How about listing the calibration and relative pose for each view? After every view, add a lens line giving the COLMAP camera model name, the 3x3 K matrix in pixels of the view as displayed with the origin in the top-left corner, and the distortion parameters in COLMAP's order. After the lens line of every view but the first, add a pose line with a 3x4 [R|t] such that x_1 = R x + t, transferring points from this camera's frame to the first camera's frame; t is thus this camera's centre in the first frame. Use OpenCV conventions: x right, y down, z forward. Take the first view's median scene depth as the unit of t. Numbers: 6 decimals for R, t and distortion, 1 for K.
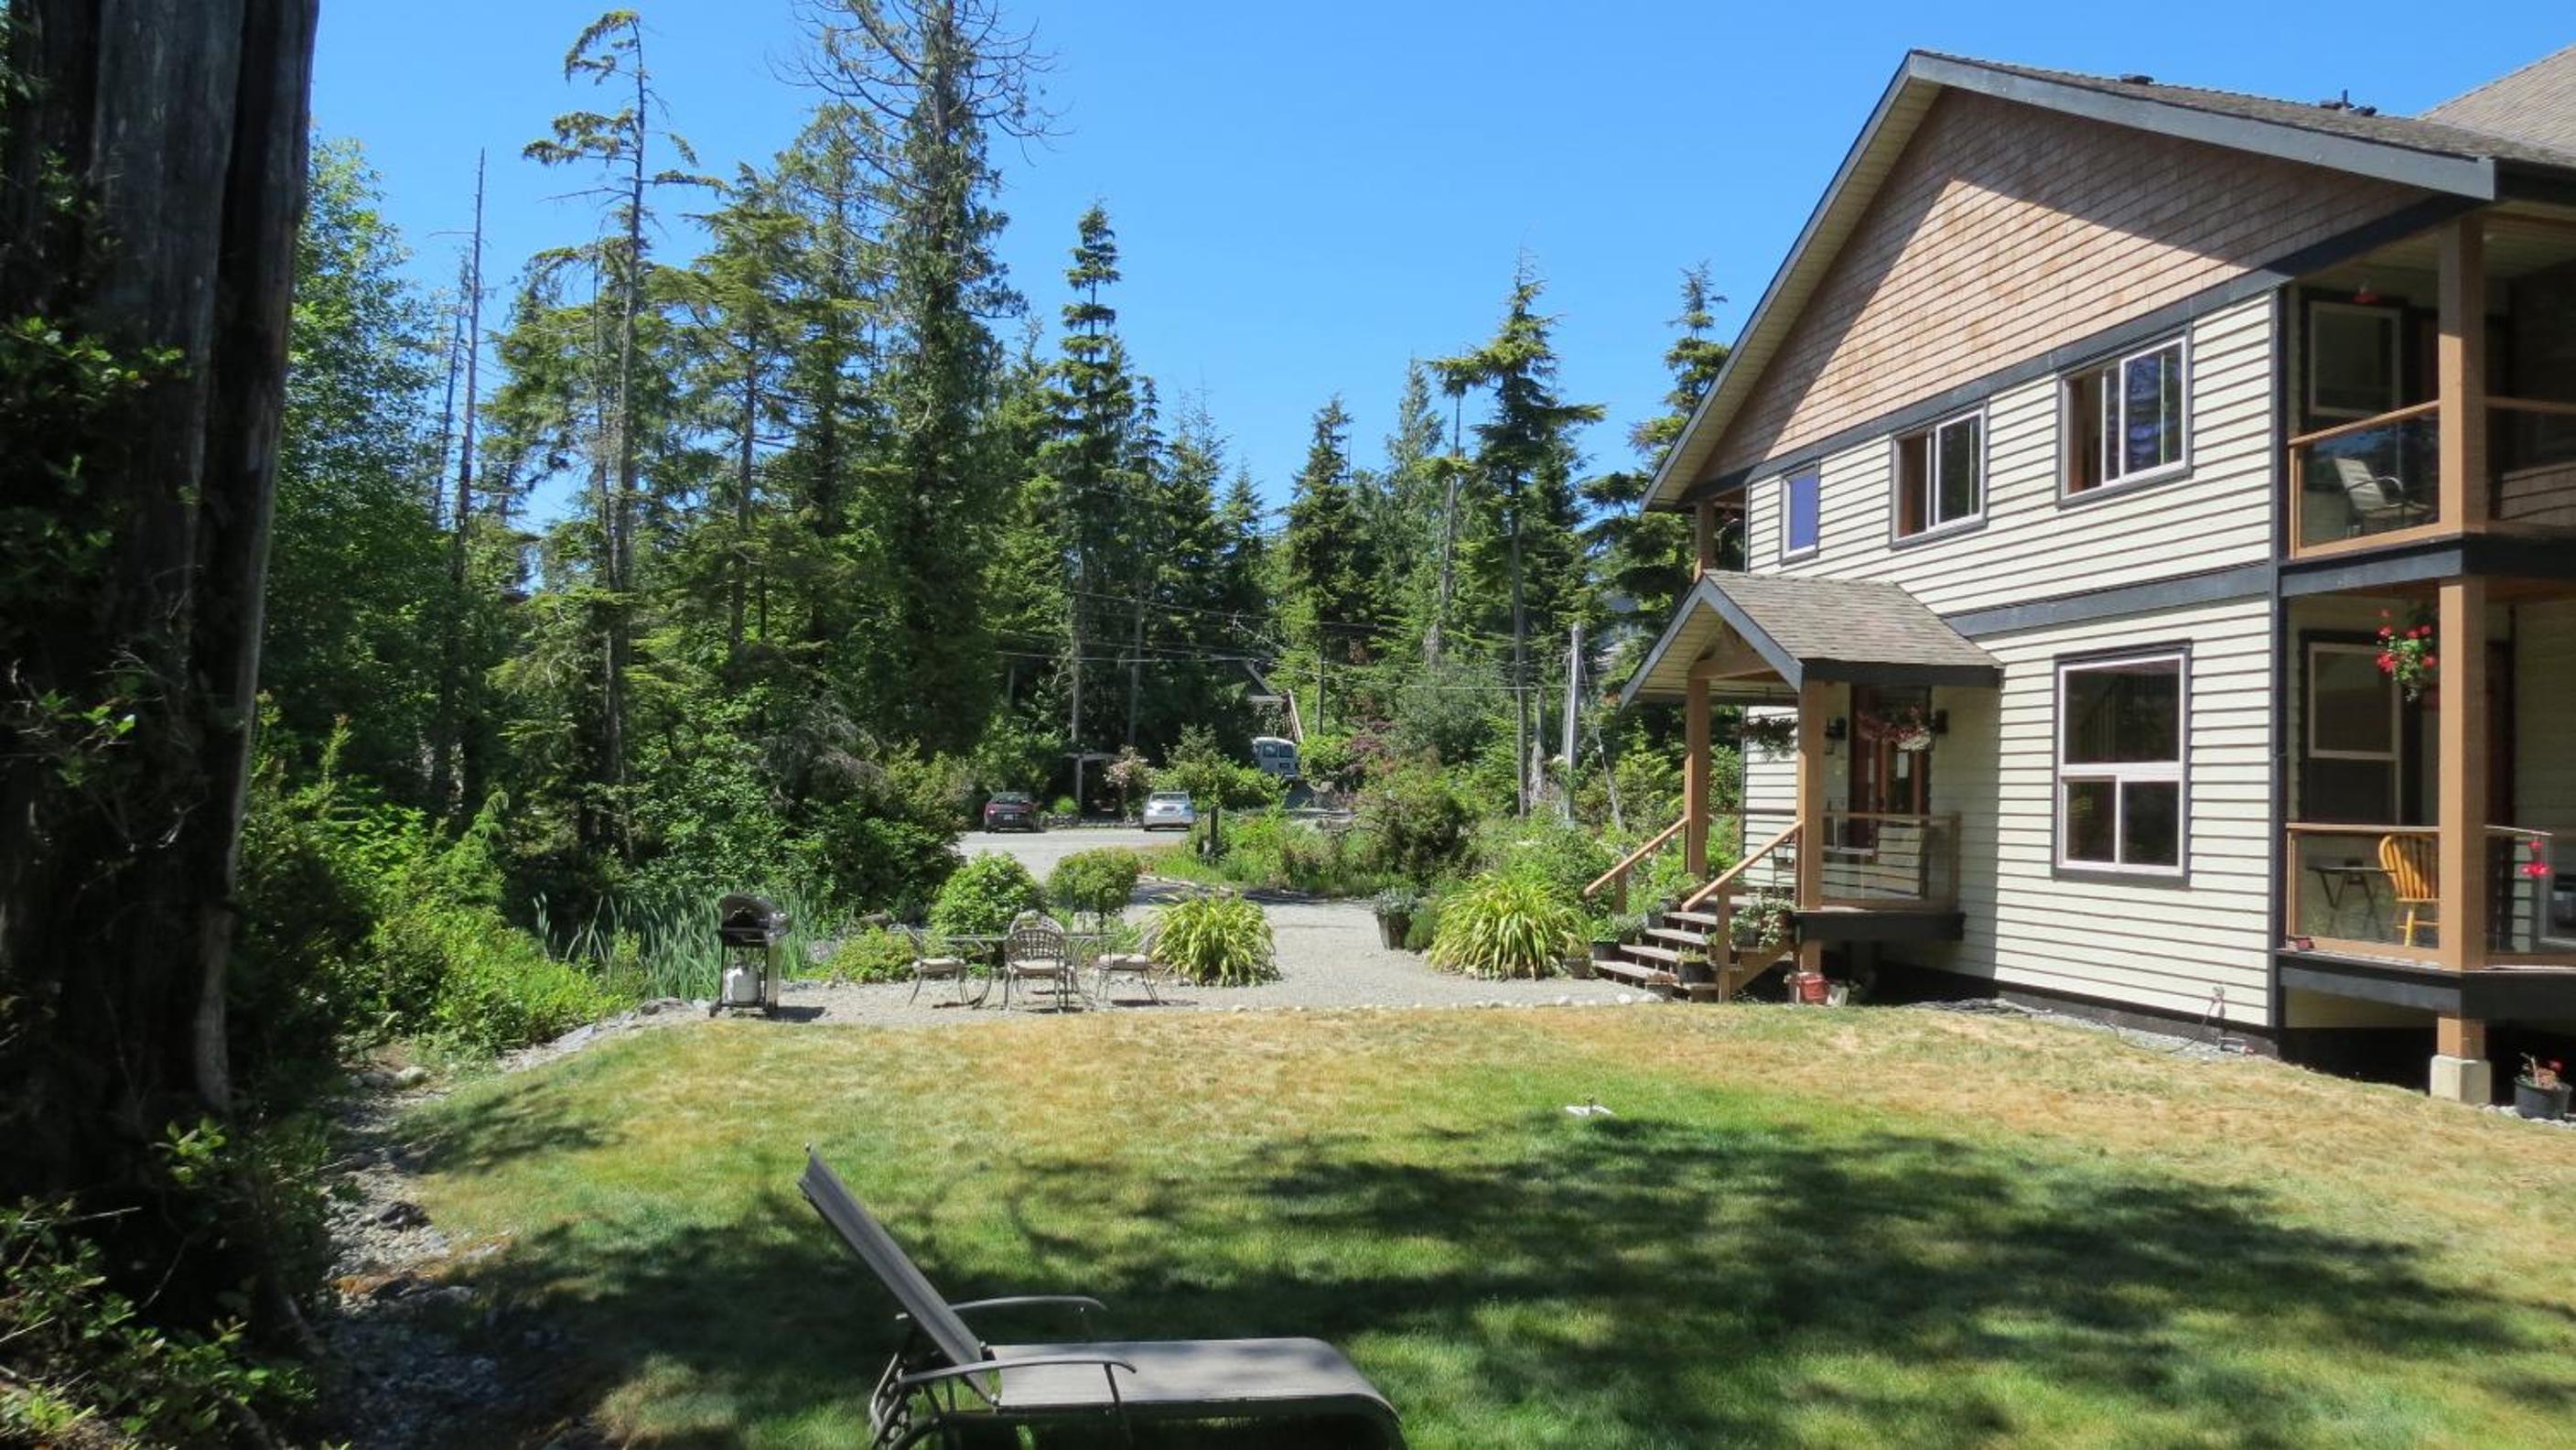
lens RADIAL K [[1850.9, 0, 1288.0], [0, 1850.9, 725.0], [0, 0, 1]] dist [-0.002721, -0.000257]
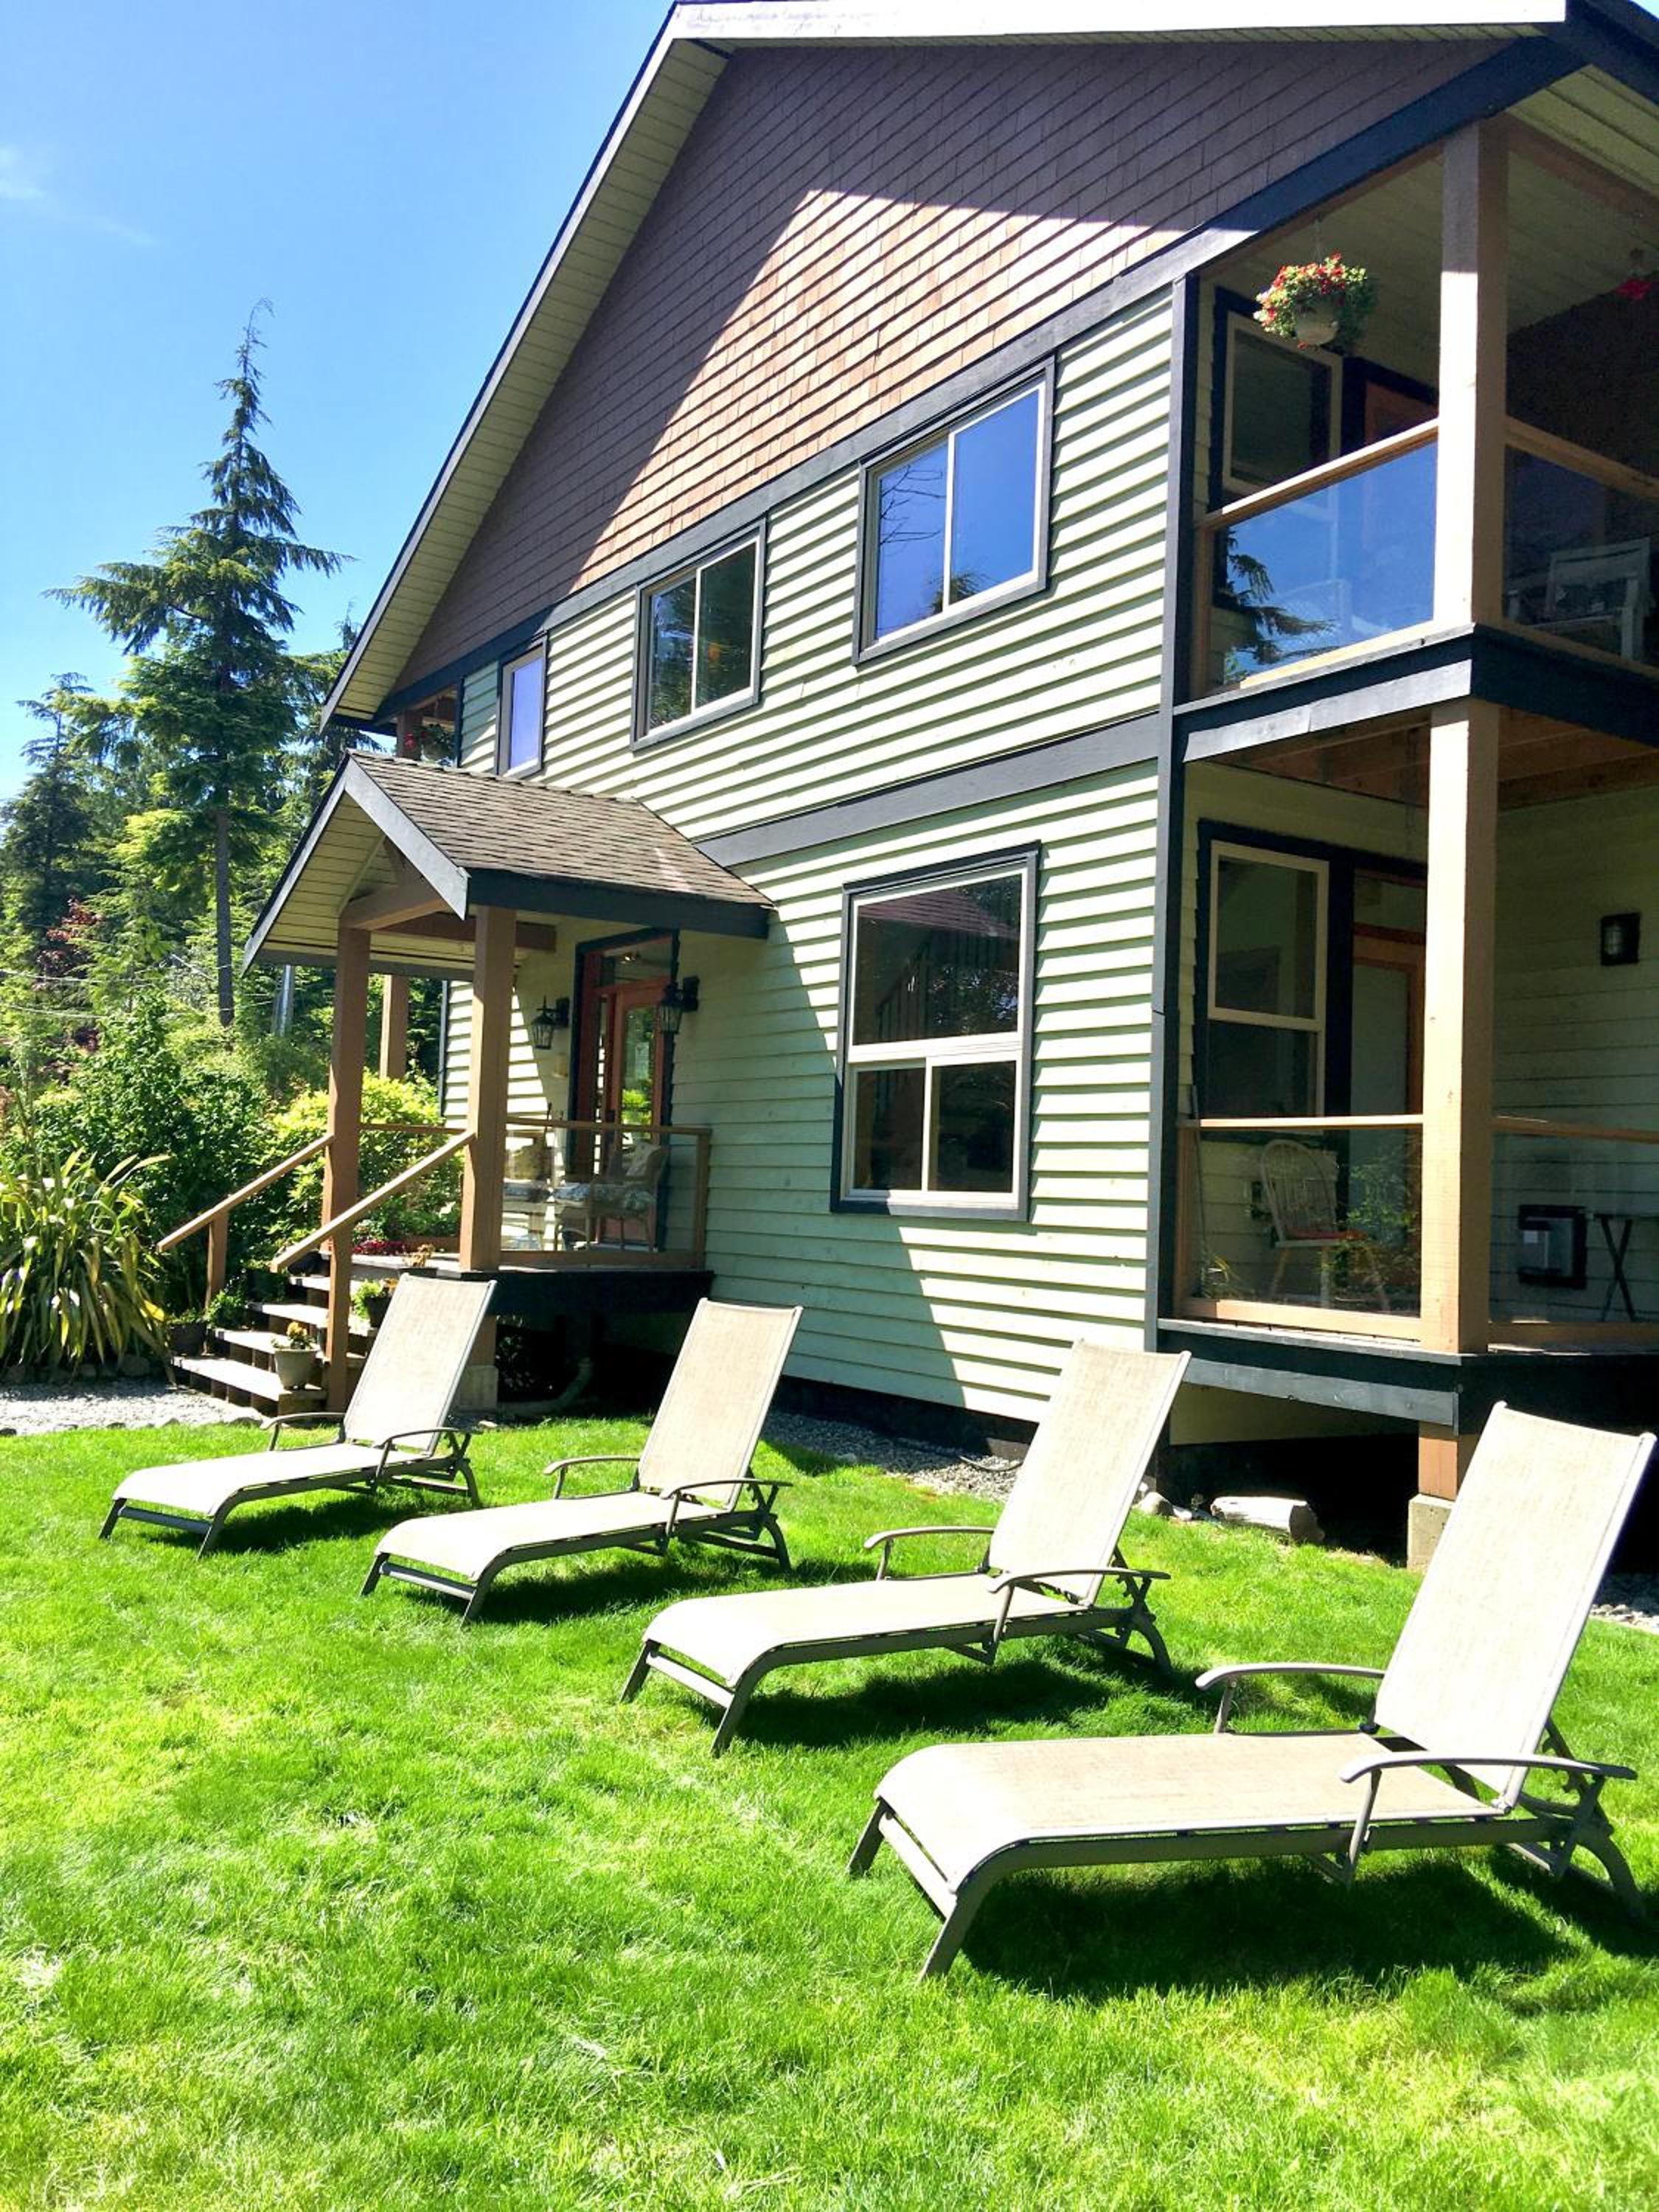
lens RADIAL K [[1821.2, 0, 829.5], [0, 1821.2, 1106.0], [0, 0, 1]] dist [-0.002412, 0.002035]
pose [[0.927194, 0.030065, 0.373373, 0.175853], [-0.031258, 0.999507, -0.002859, 0.047075], [-0.373275, -0.009020, 0.927677, 0.416226]]
